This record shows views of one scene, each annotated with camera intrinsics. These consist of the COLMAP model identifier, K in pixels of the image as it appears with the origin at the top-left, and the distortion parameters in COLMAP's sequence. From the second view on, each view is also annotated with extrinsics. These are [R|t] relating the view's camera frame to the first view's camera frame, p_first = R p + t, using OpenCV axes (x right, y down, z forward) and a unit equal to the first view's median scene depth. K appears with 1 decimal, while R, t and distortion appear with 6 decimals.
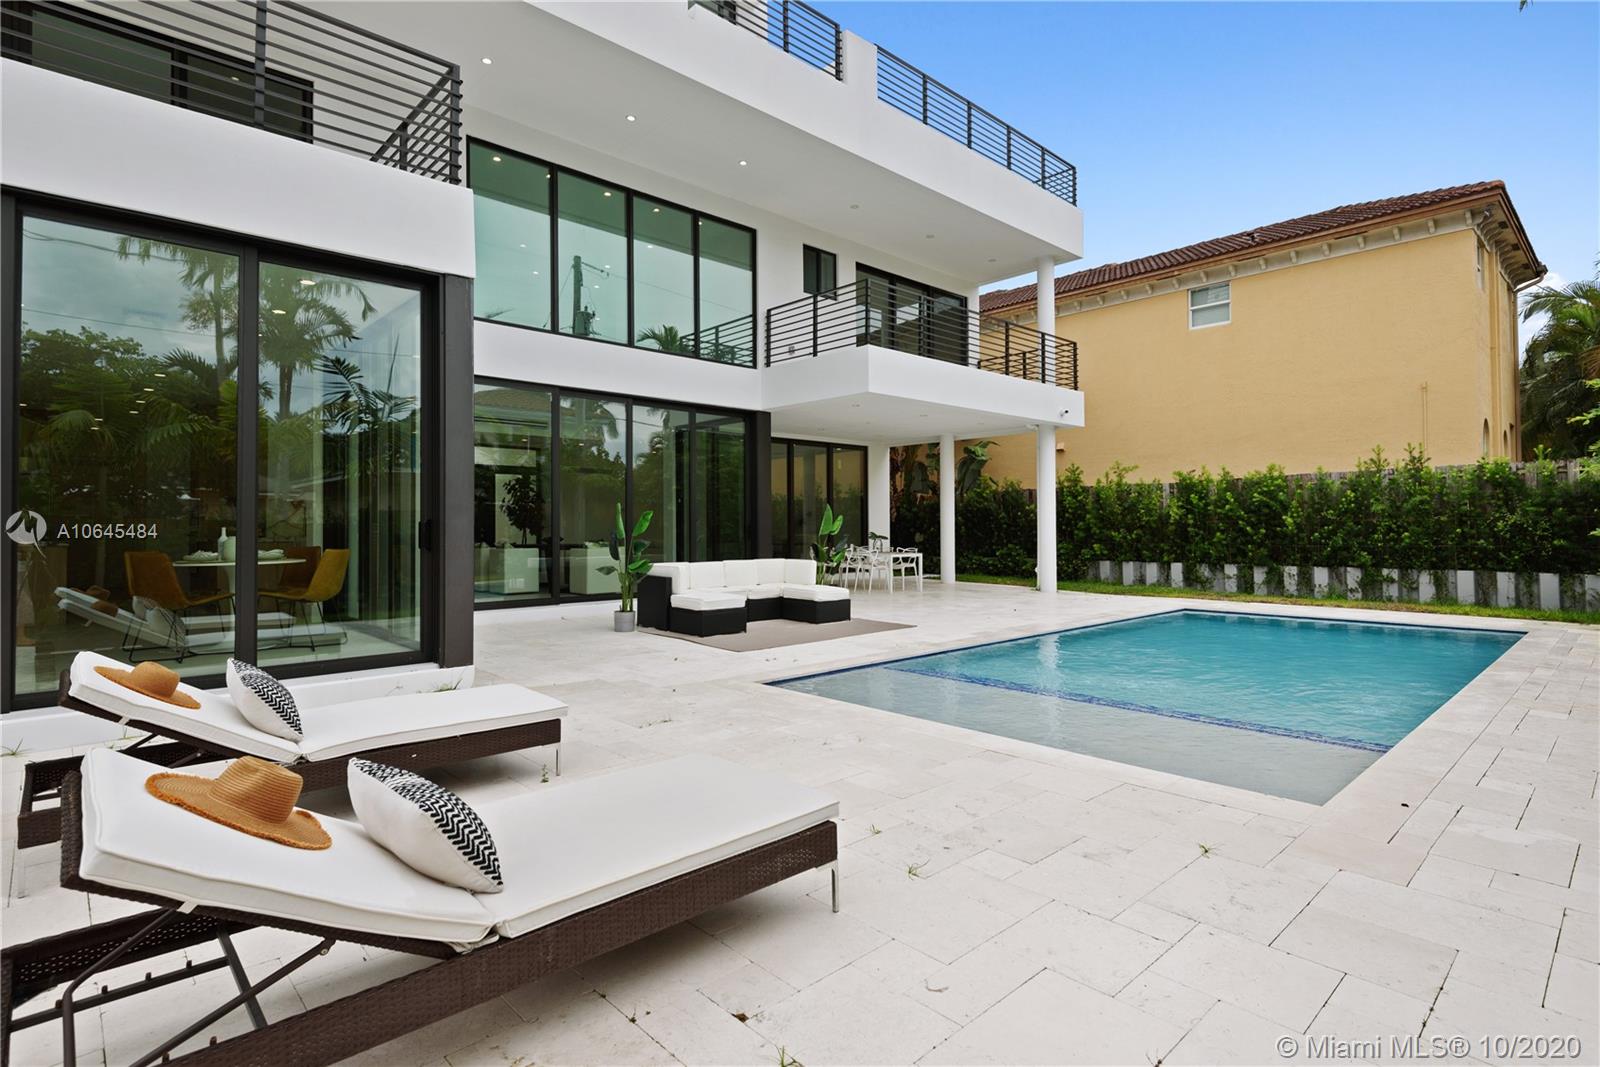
lens RADIAL K [[796.7, 0, 798.4], [0, 796.7, 528.5], [0, 0, 1]] dist [0.003362, -0.001099]
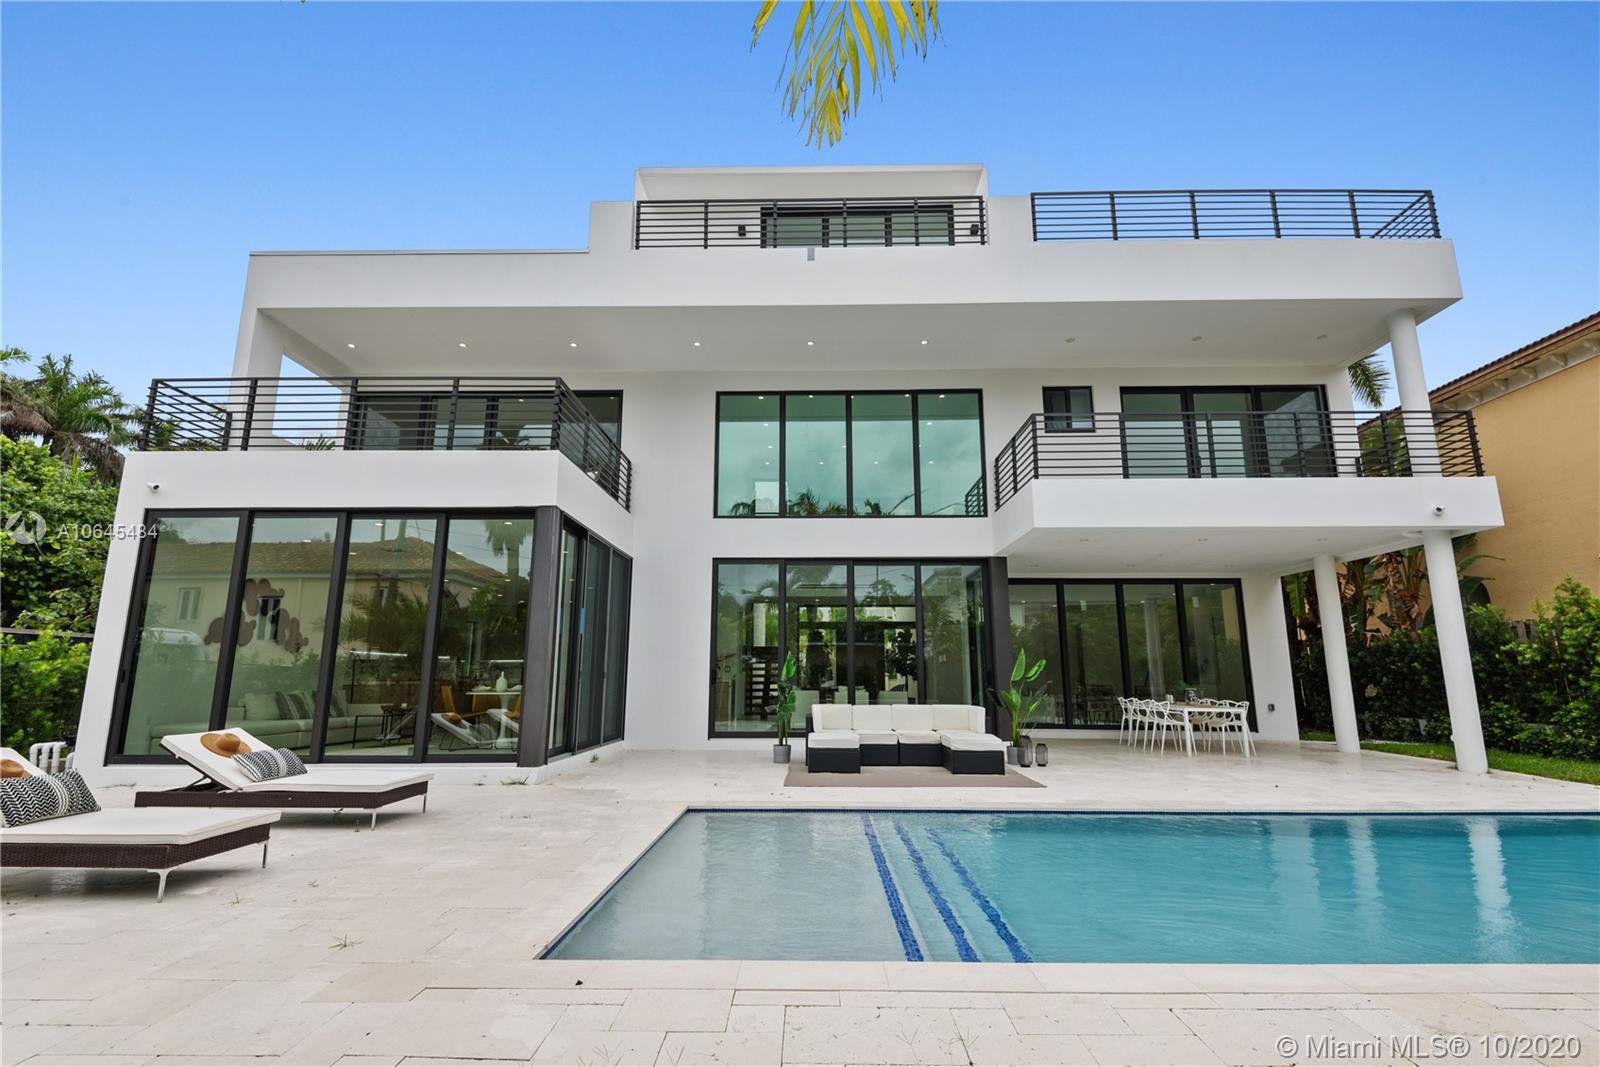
lens RADIAL K [[762.2, 0, 804.0], [0, 762.2, 532.5], [0, 0, 1]] dist [0.009813, -0.000663]
pose [[0.730989, -0.127269, -0.670416, 0.371024], [-0.003757, 0.981689, -0.190455, 0.006038], [0.682379, 0.141739, 0.717126, 0.120450]]
